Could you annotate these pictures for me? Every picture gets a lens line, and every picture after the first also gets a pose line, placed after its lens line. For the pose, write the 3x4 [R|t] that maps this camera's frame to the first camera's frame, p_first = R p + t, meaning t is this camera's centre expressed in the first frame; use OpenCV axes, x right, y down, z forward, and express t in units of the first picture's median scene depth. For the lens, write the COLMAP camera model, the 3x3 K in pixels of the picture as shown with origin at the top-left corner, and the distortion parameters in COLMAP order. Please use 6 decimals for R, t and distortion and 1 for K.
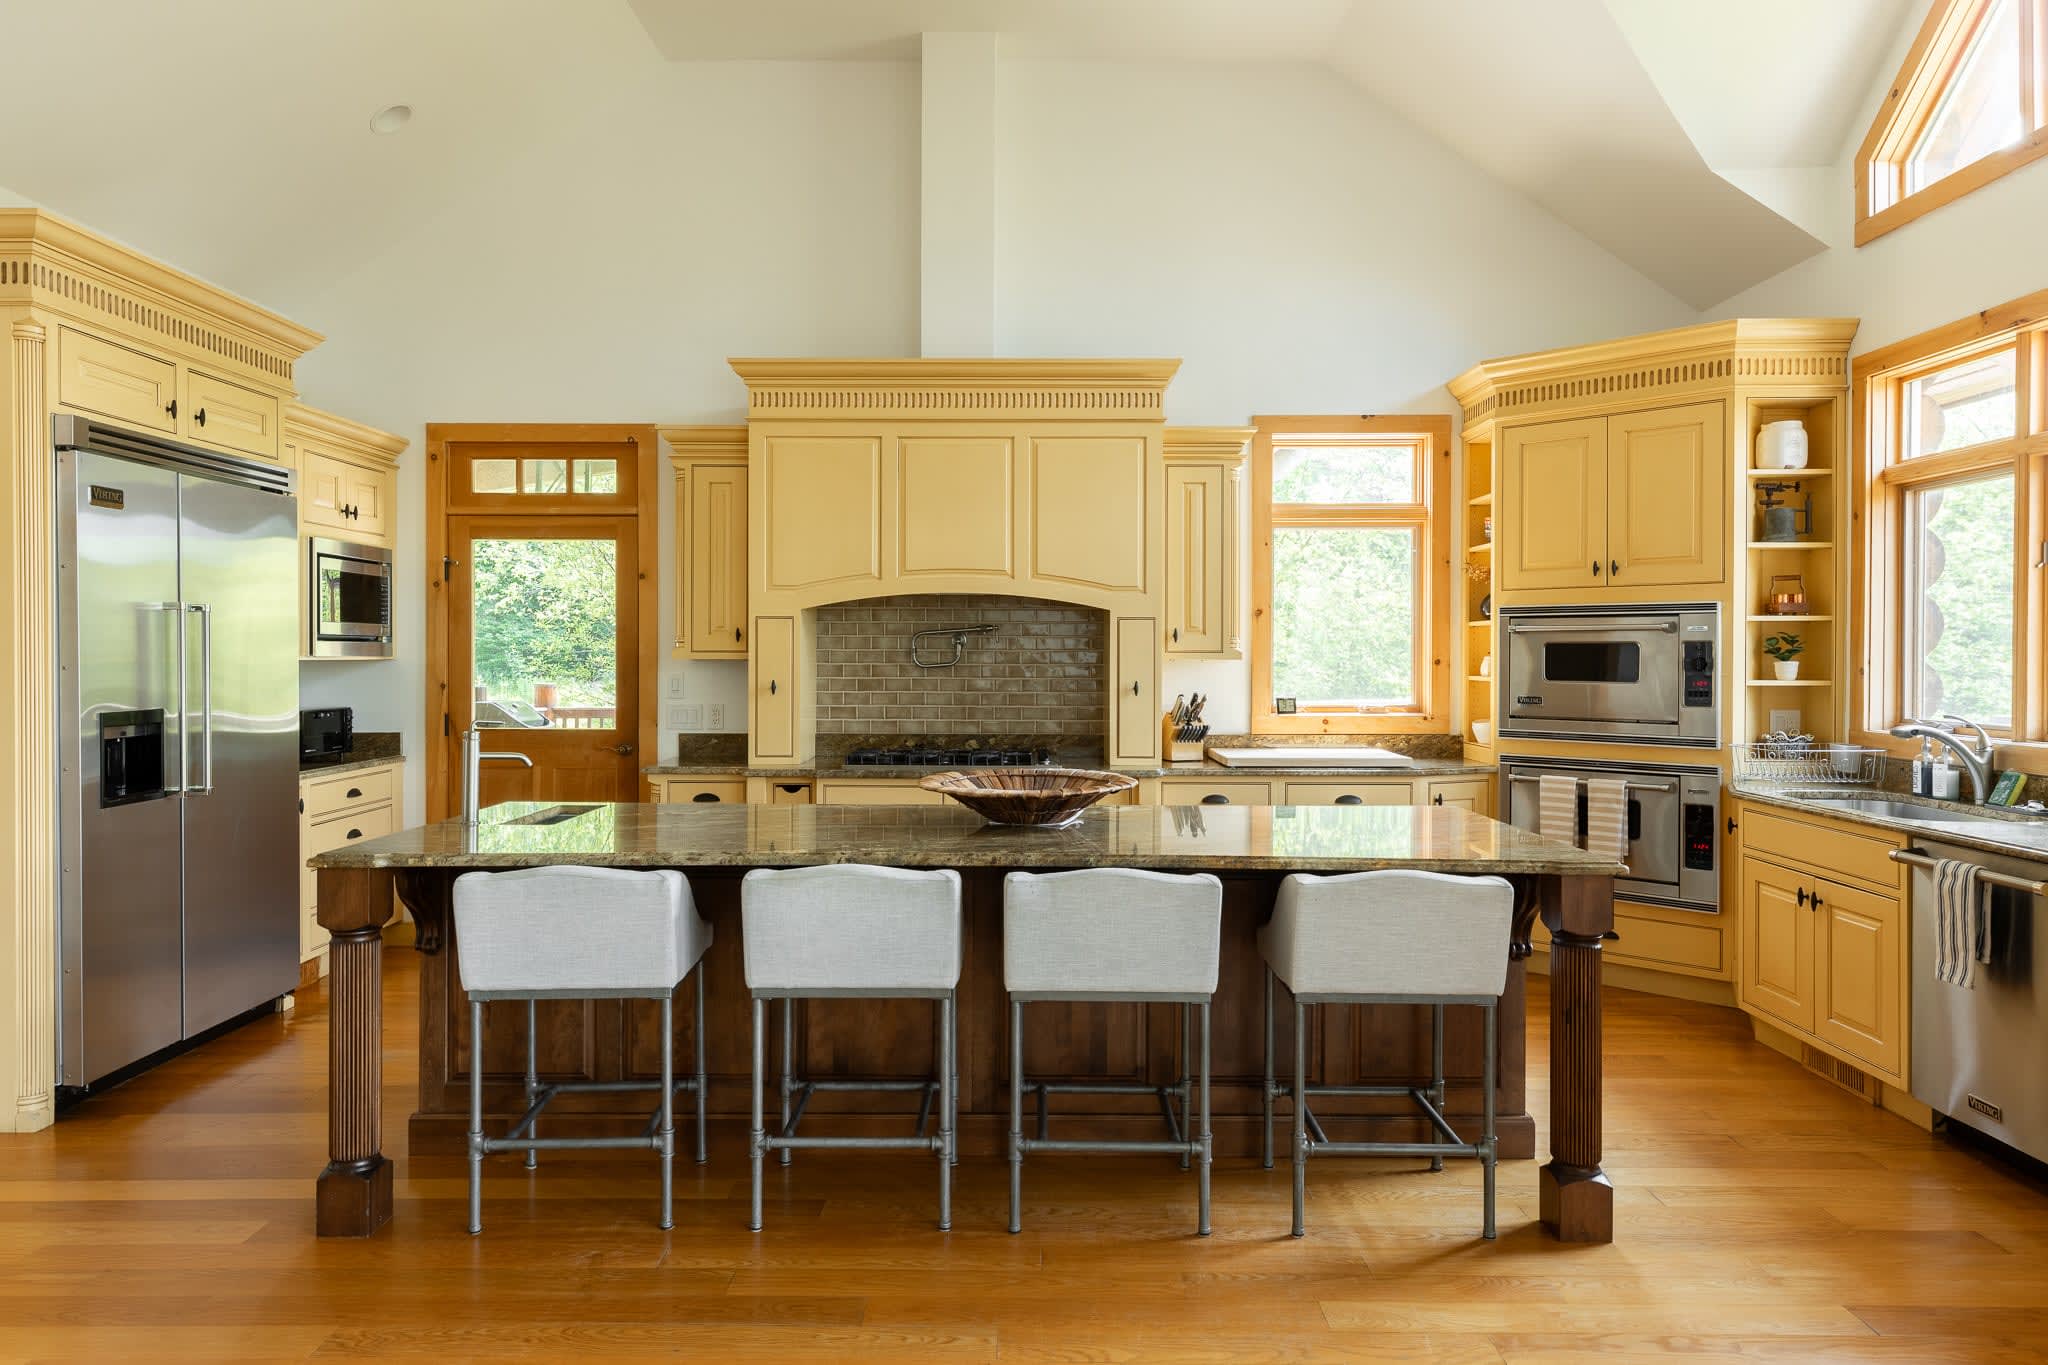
lens RADIAL K [[1306.3, 0, 1013.0], [0, 1306.3, 661.5], [0, 0, 1]] dist [-0.004567, 0.008203]
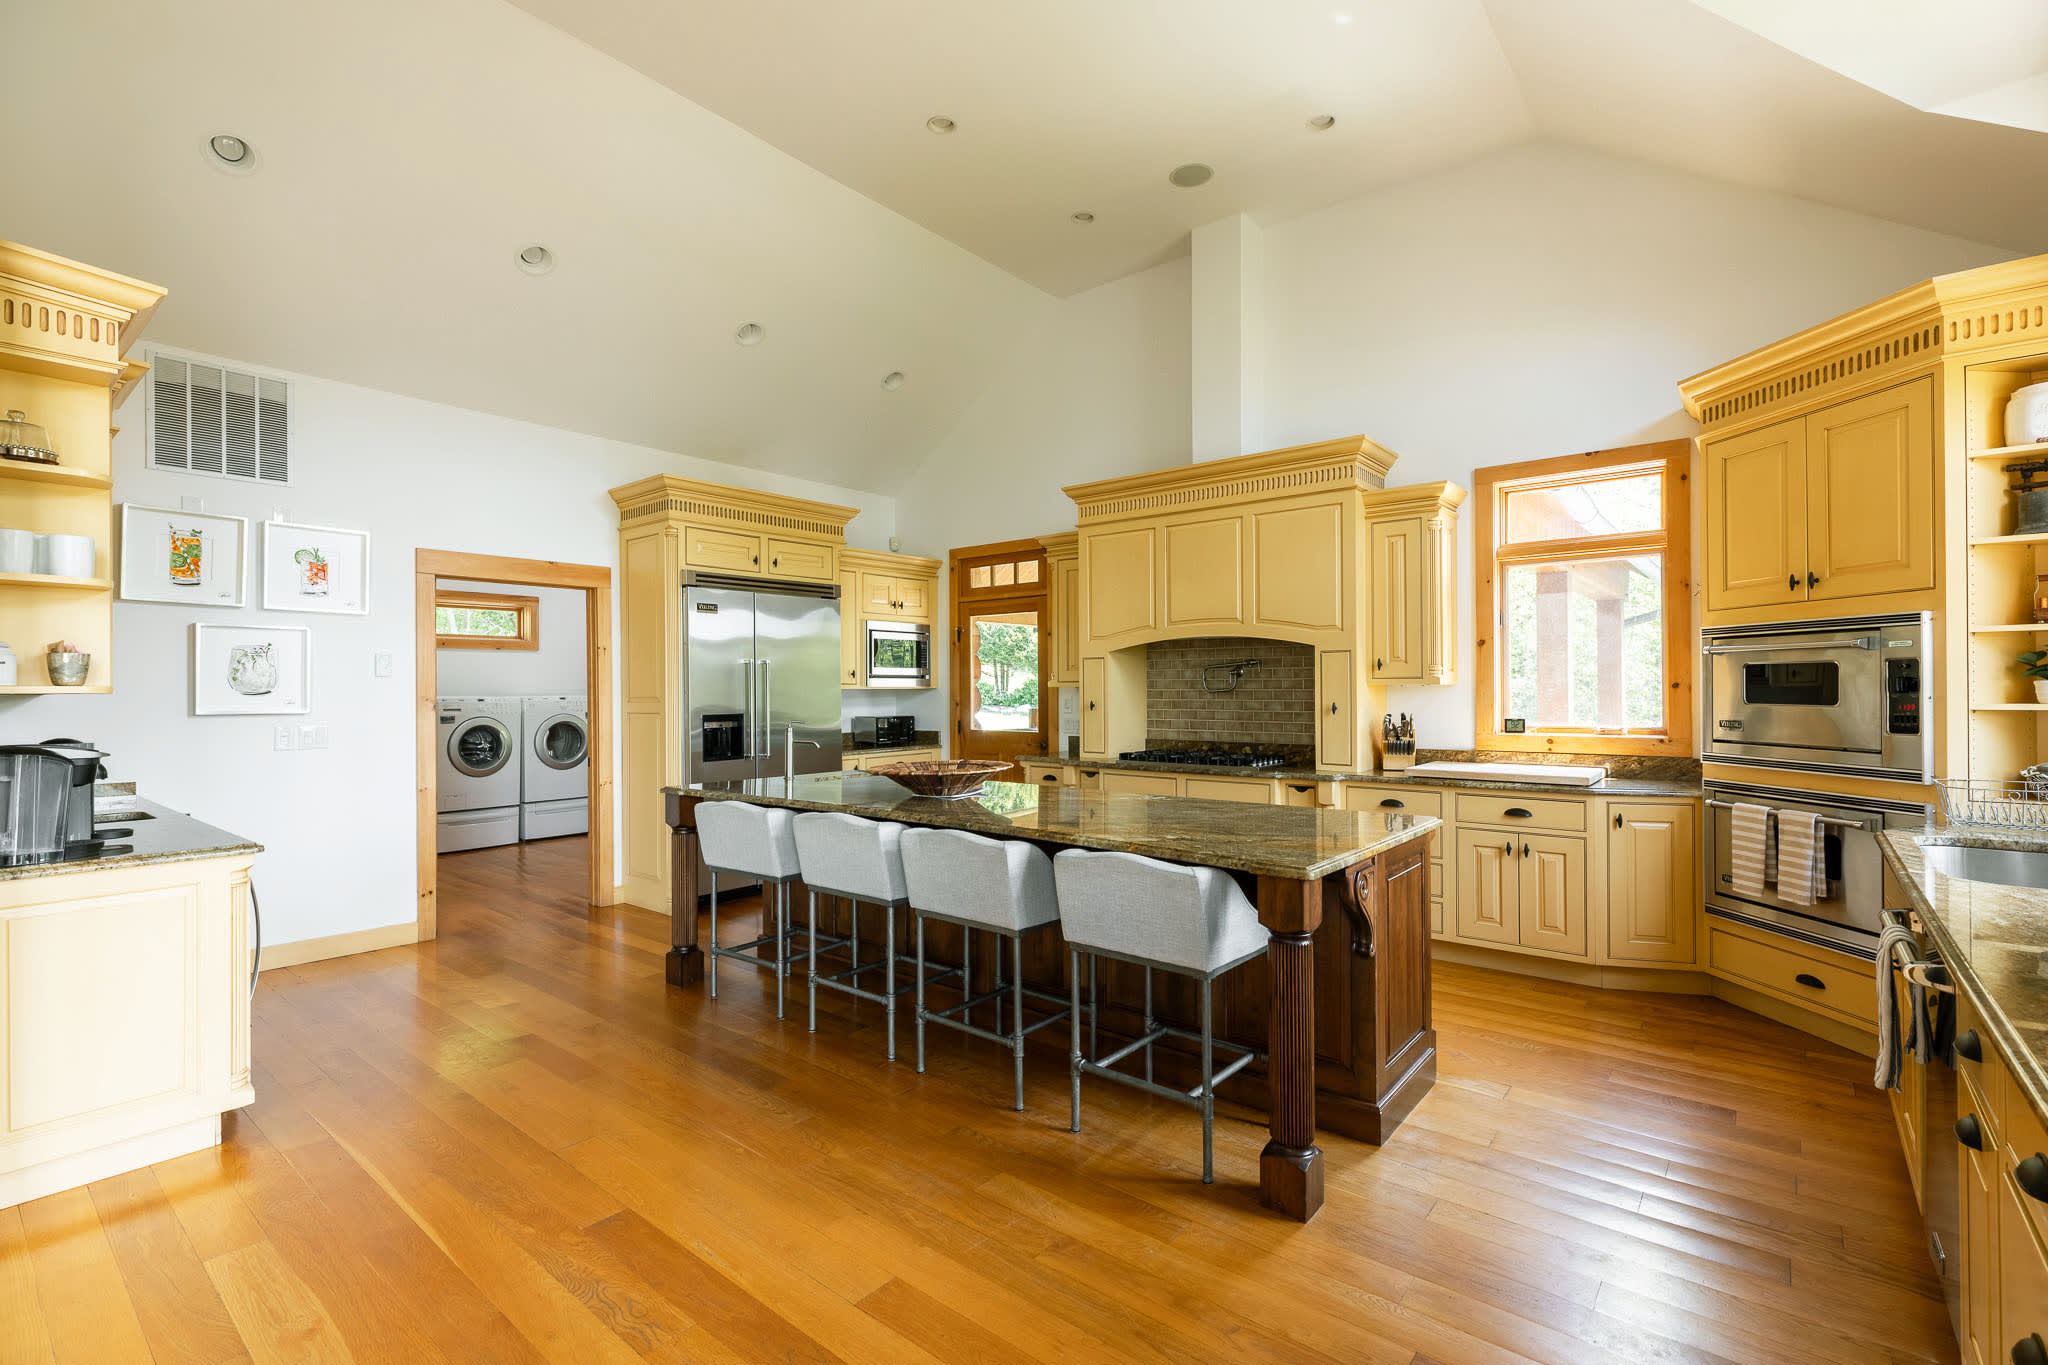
lens RADIAL K [[916.3, 0, 1022.5], [0, 916.3, 686.5], [0, 0, 1]] dist [-0.003384, -0.000896]
pose [[0.776684, -0.007289, -0.629849, 0.407643], [0.004121, 0.999970, -0.006490, 0.004368], [0.629877, 0.002445, 0.776691, 0.145988]]
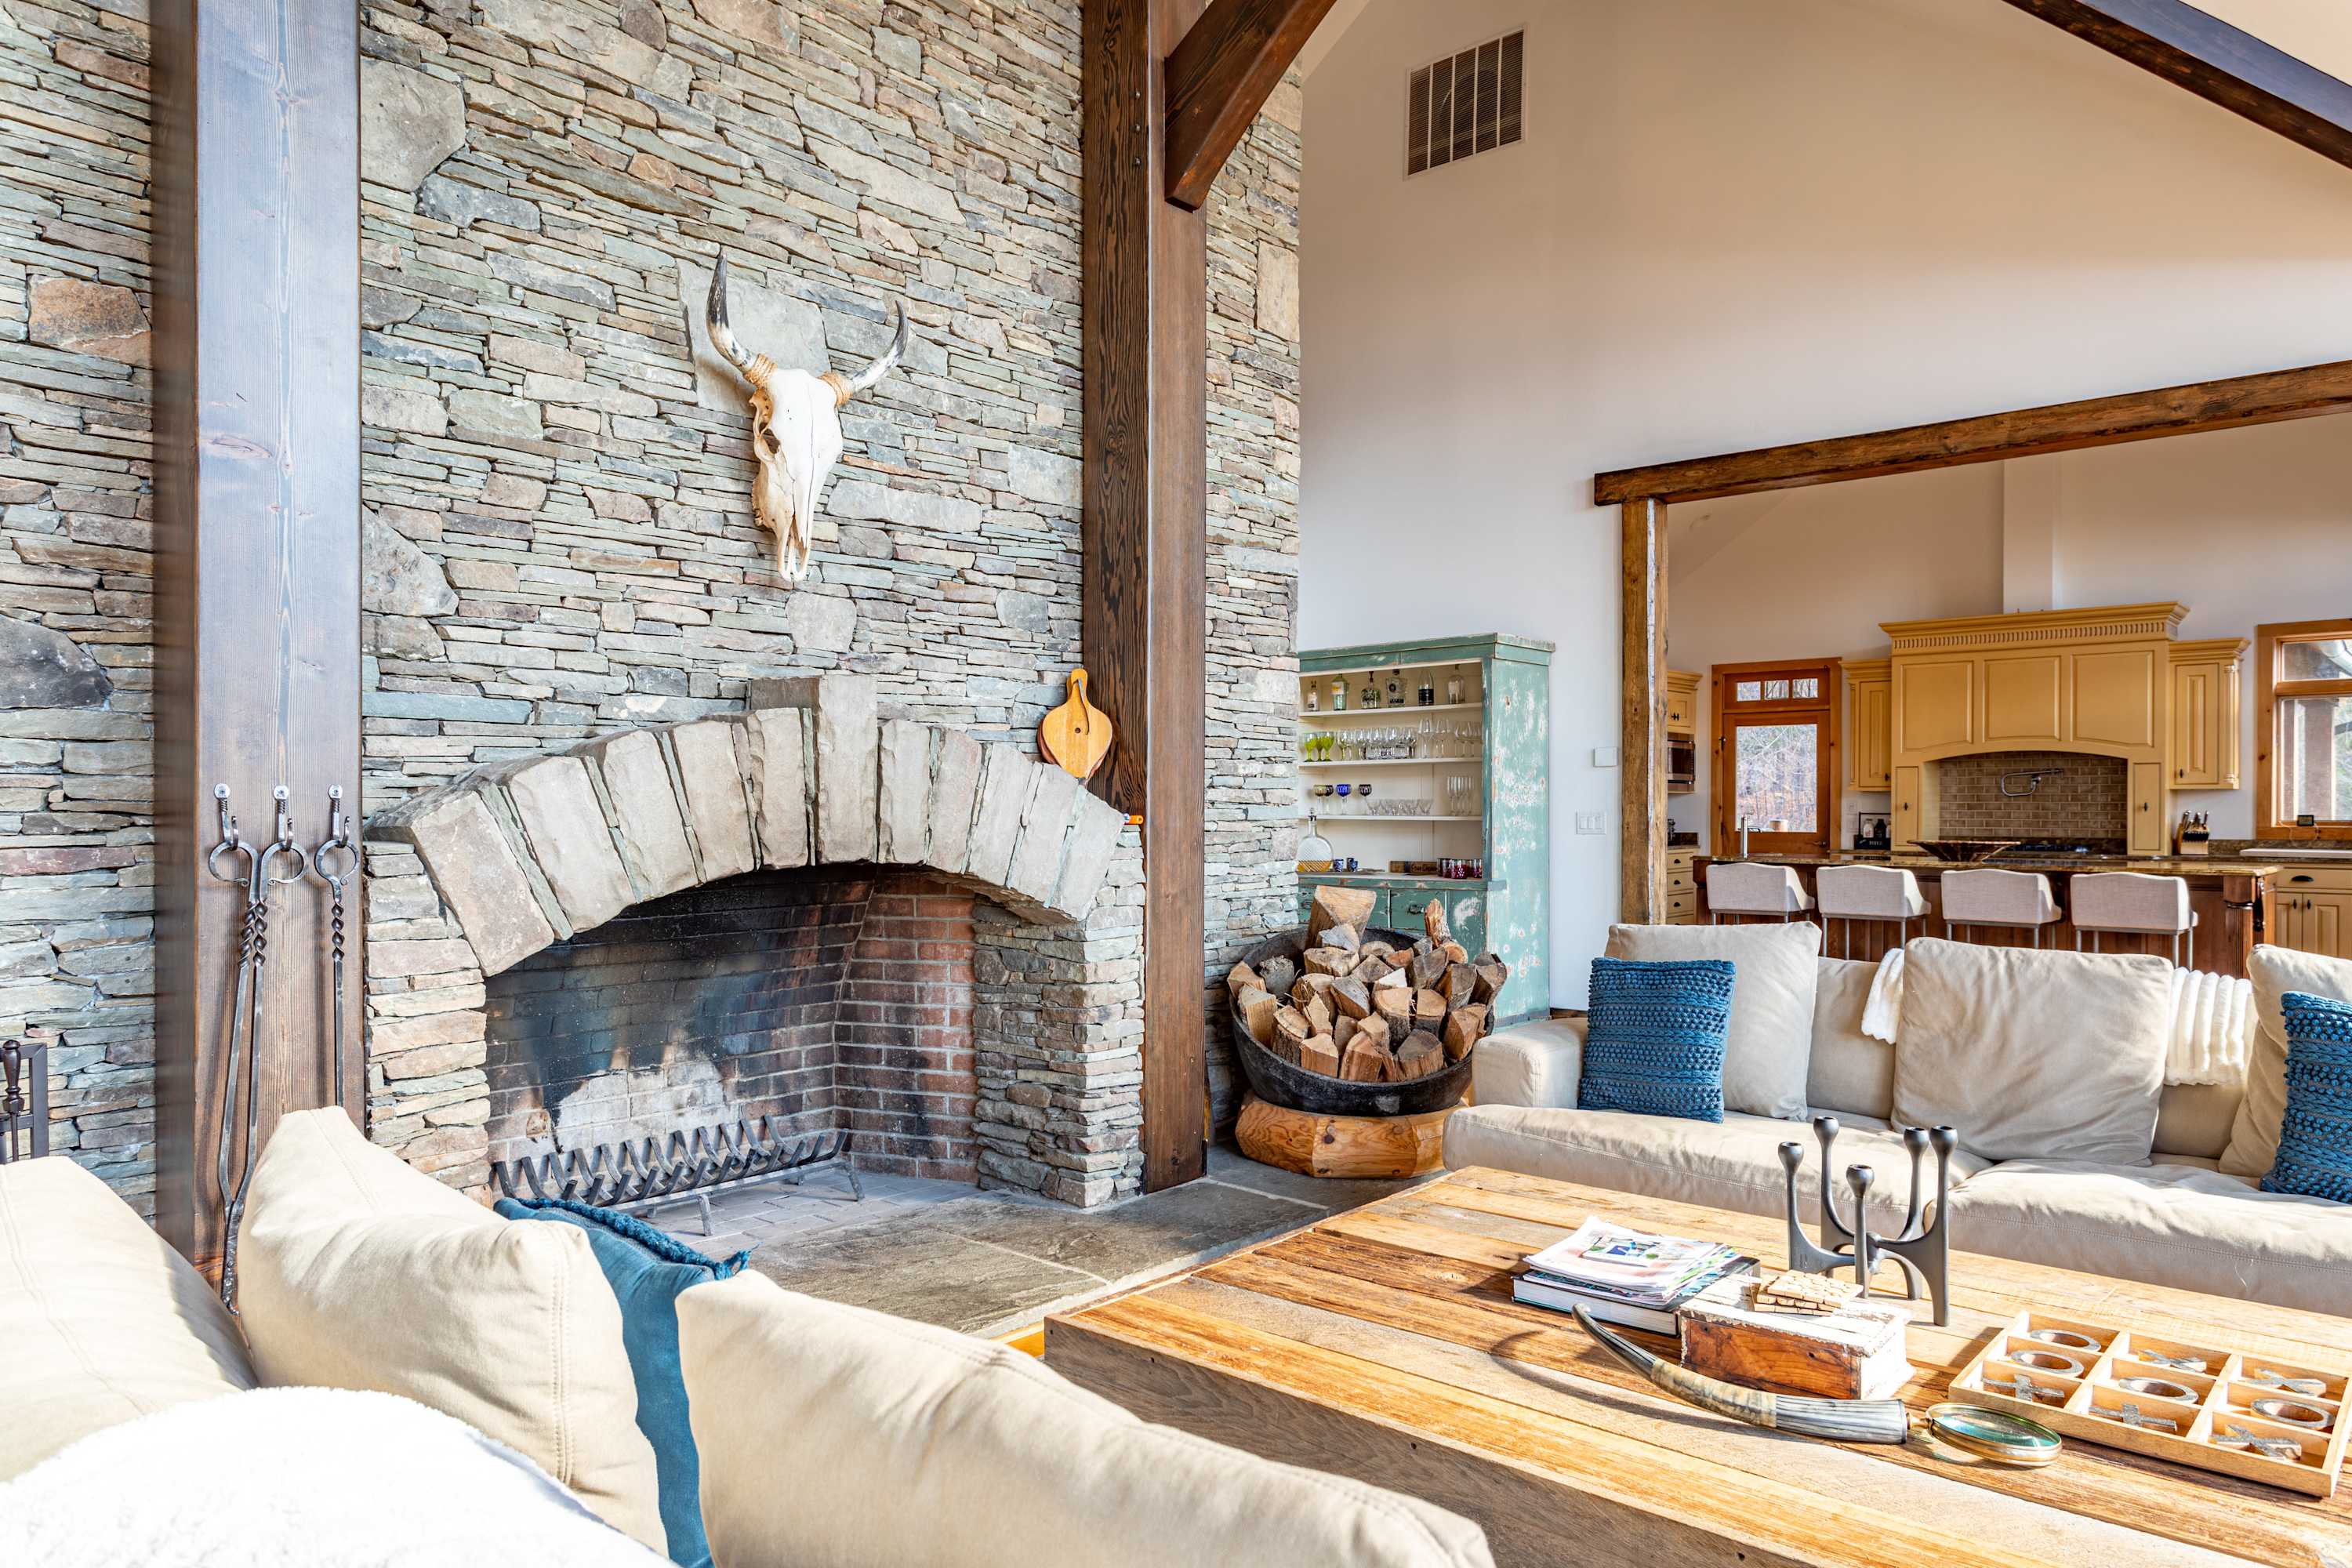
lens RADIAL K [[1500.2, 0, 1198.9], [0, 1500.2, 815.0], [0, 0, 1]] dist [-0.004567, 0.008203]
pose [[0.756151, 0.002683, -0.654392, 0.420494], [-0.003993, 0.999992, -0.000514, 0.036483], [0.654385, 0.003002, 0.756156, -1.161517]]
